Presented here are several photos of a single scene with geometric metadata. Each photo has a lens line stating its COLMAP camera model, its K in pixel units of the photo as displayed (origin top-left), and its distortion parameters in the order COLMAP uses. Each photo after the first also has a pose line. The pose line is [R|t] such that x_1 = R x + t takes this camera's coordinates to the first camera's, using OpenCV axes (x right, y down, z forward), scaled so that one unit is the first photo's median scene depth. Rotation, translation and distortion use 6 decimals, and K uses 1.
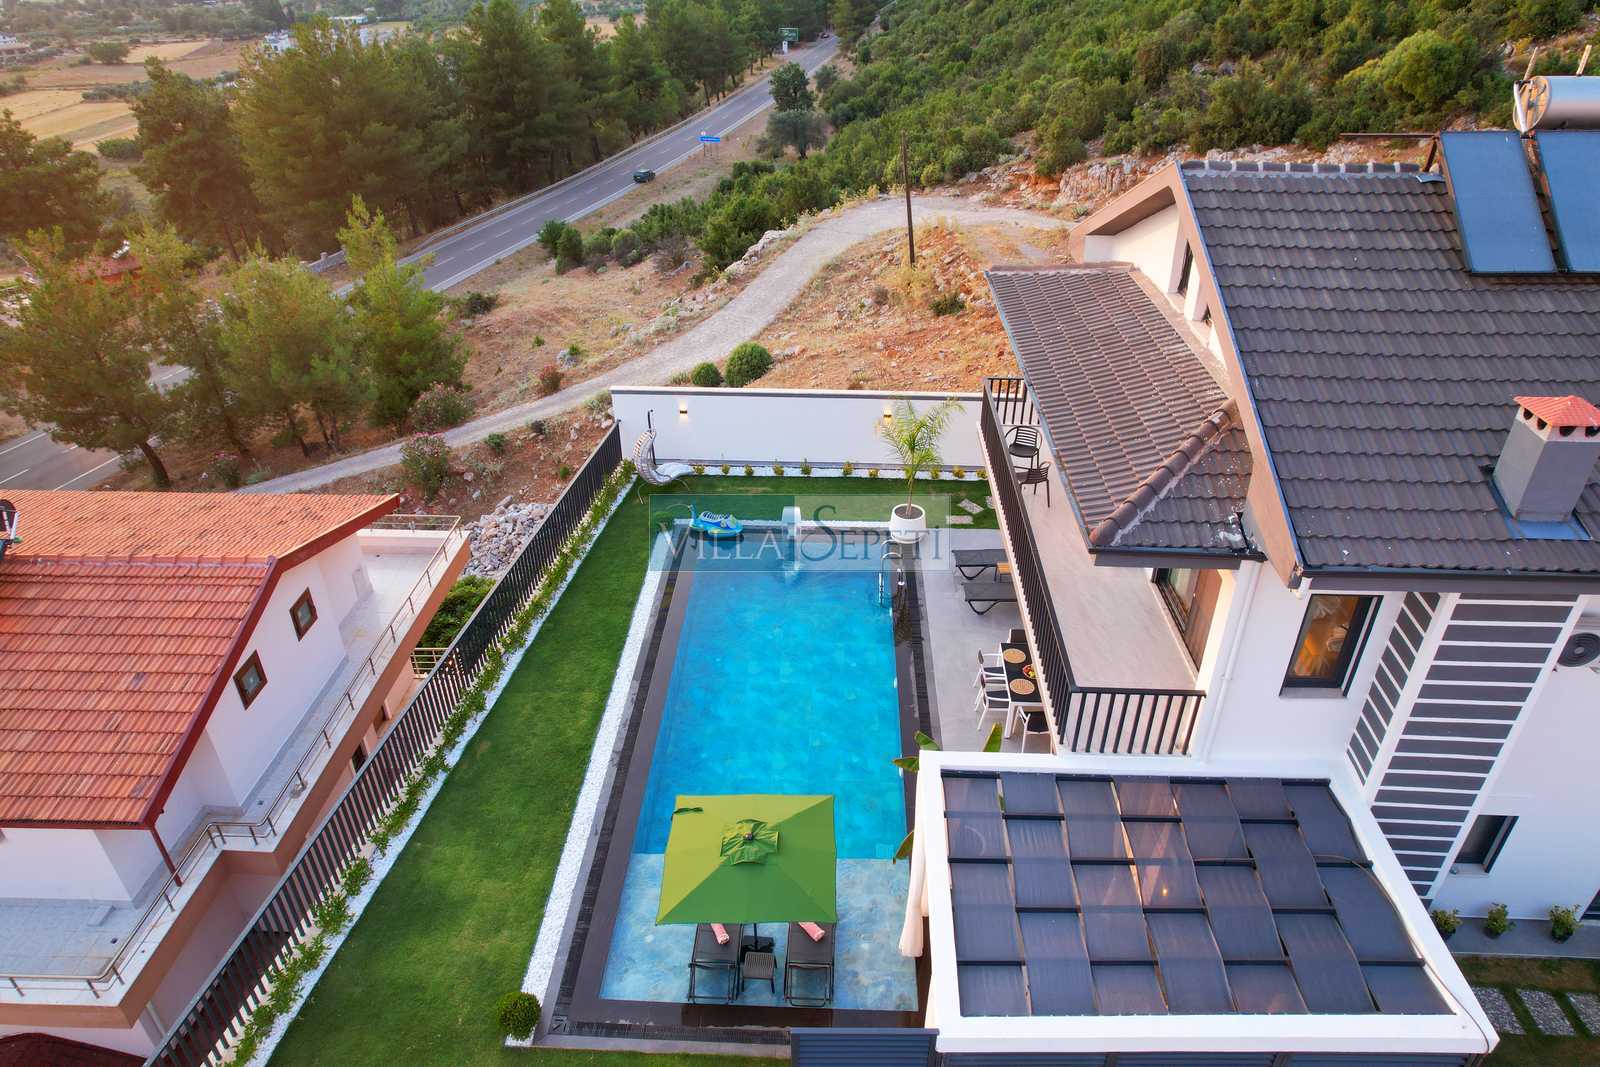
lens RADIAL K [[1016.9, 0, 804.4], [0, 1016.9, 542.8], [0, 0, 1]] dist [-0.076725, 0.066274]
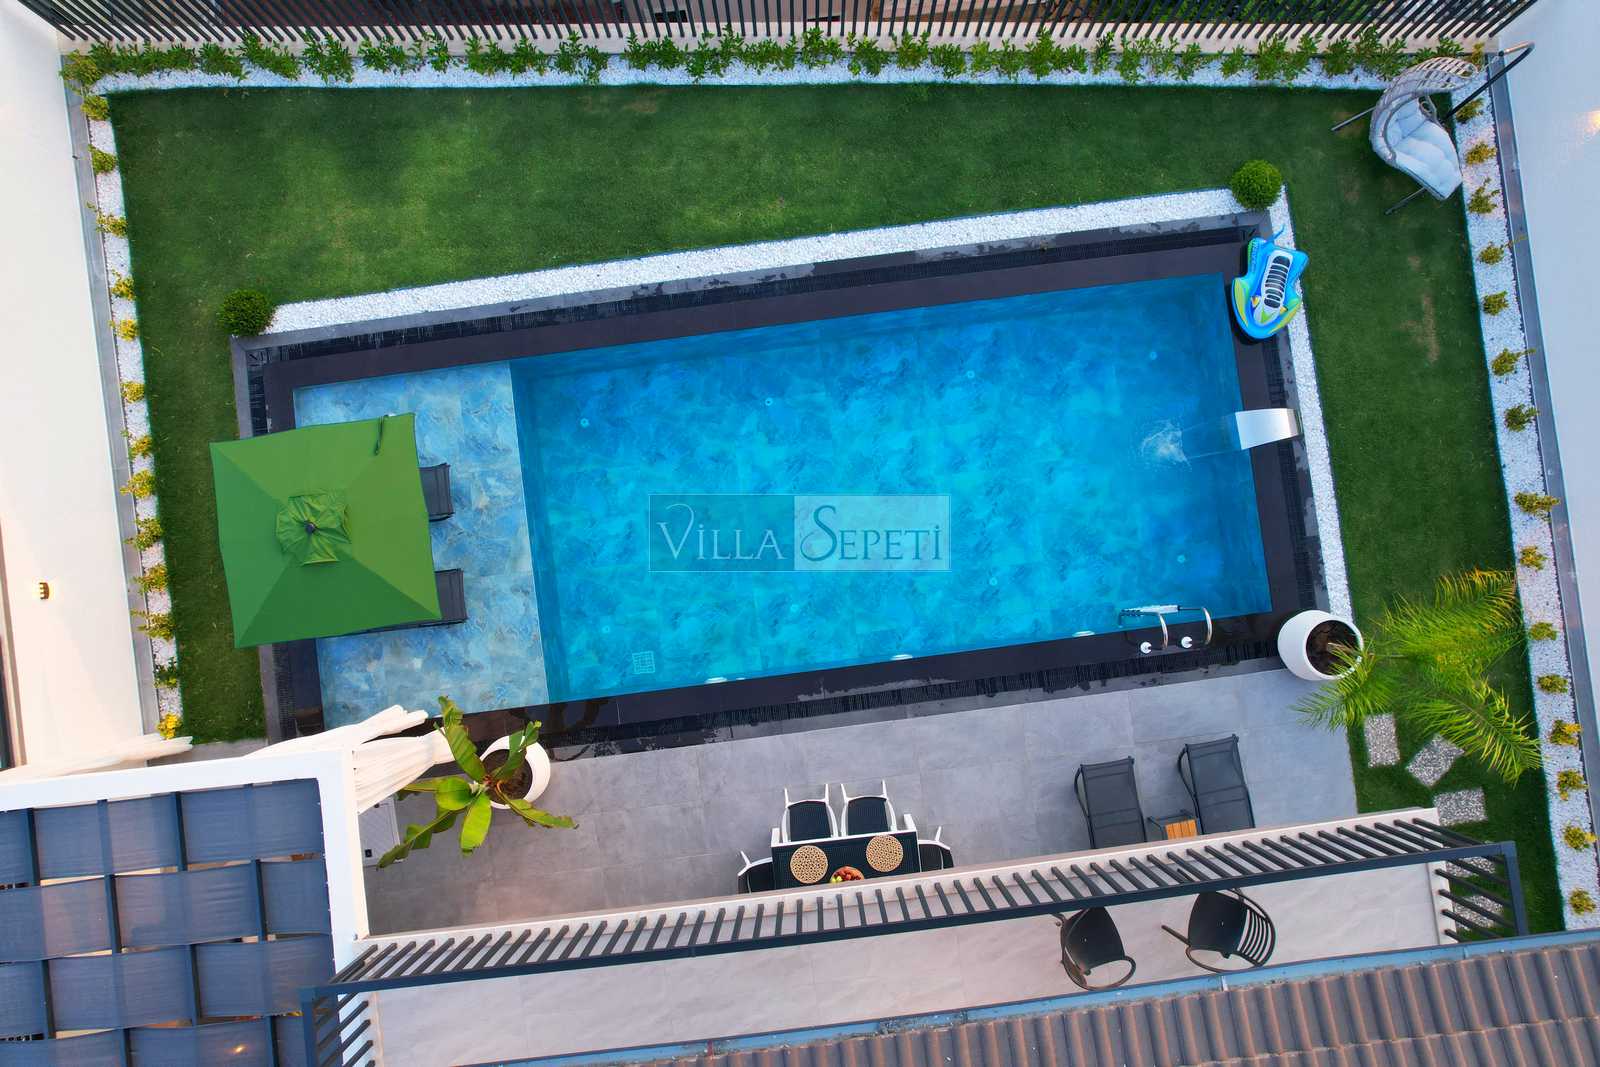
lens RADIAL K [[1016.9, 0, 804.4], [0, 1016.9, 542.8], [0, 0, 1]] dist [-0.076725, 0.066274]
pose [[0.158248, 0.986648, -0.038522, 0.013006], [-0.517225, 0.116064, 0.847943, -0.153676], [0.841092, -0.114261, 0.528685, 0.241935]]
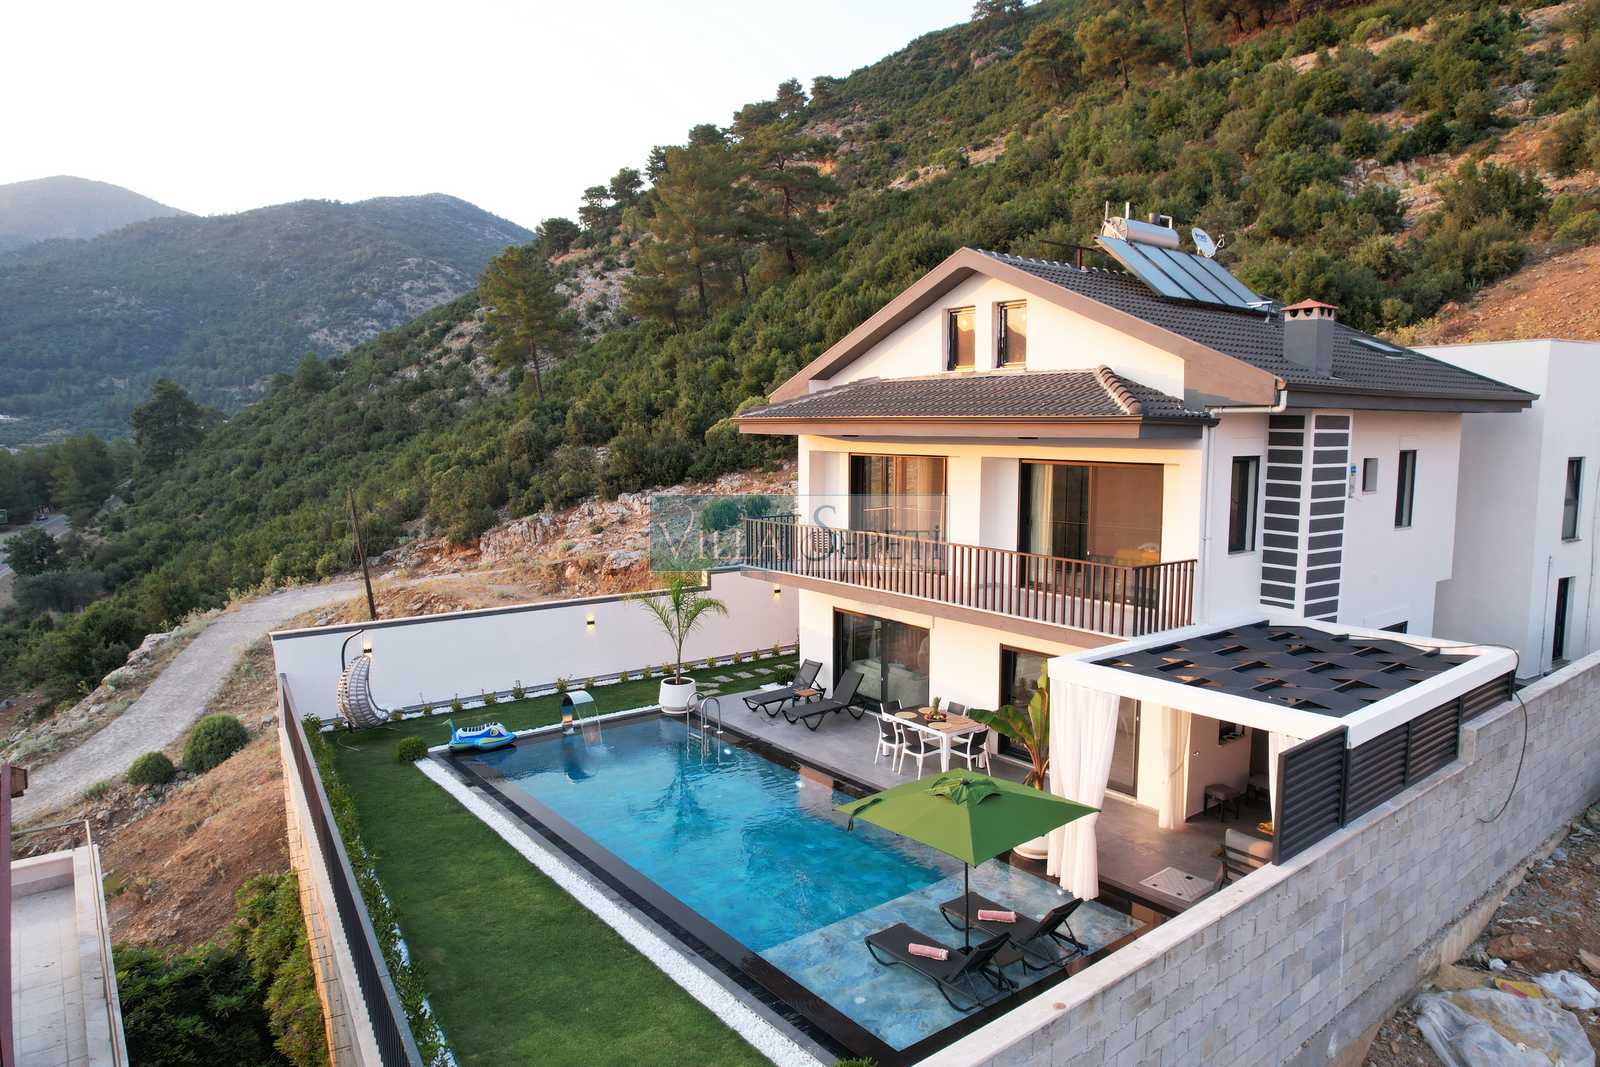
lens RADIAL K [[1016.9, 0, 804.4], [0, 1016.9, 542.8], [0, 0, 1]] dist [-0.076725, 0.066274]
pose [[0.766641, -0.073659, 0.637837, -0.191987], [0.337969, 0.890937, -0.303330, 0.086711], [-0.545929, 0.448114, 0.707923, 0.092182]]
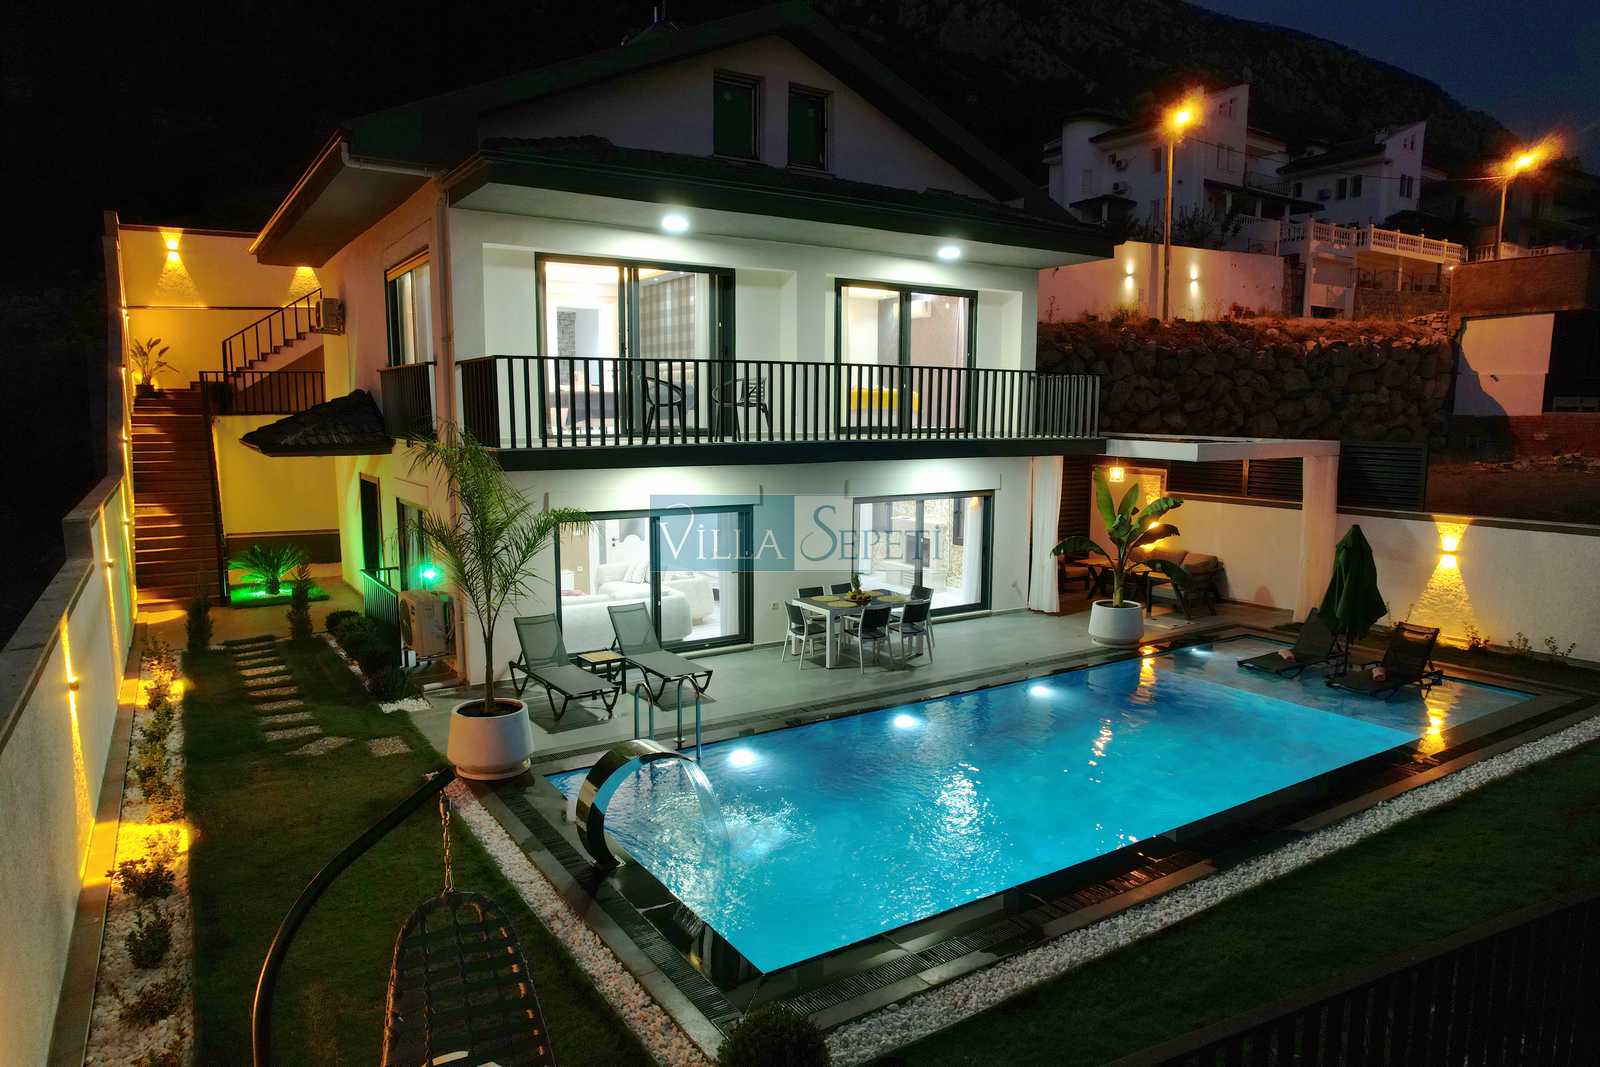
lens RADIAL K [[1016.9, 0, 804.4], [0, 1016.9, 542.8], [0, 0, 1]] dist [-0.076725, 0.066274]
pose [[-0.578327, -0.107266, 0.808722, -0.150351], [0.433950, 0.798989, 0.416298, -0.098252], [-0.690815, 0.591701, -0.415529, 0.490964]]
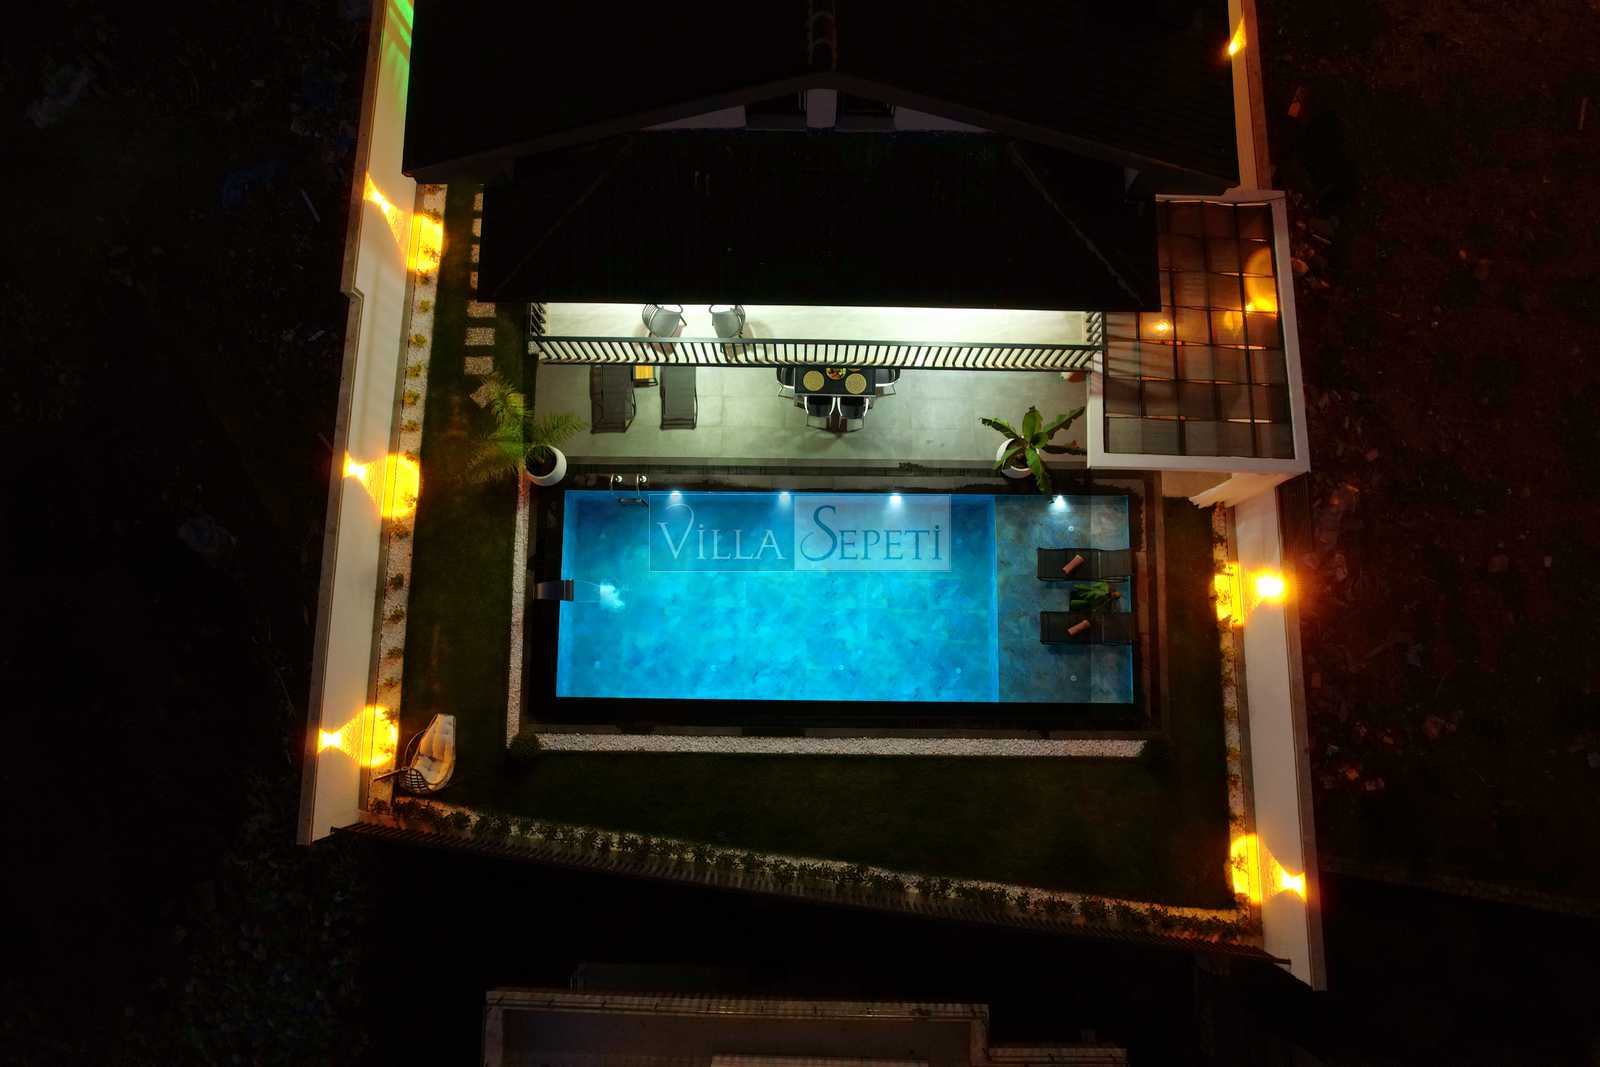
lens RADIAL K [[1016.9, 0, 804.4], [0, 1016.9, 542.8], [0, 0, 1]] dist [-0.076725, 0.066274]
pose [[-0.022985, -0.989753, 0.140930, -0.045266], [0.525096, 0.108005, 0.844162, -0.303480], [-0.850732, 0.093405, 0.517233, 0.166162]]
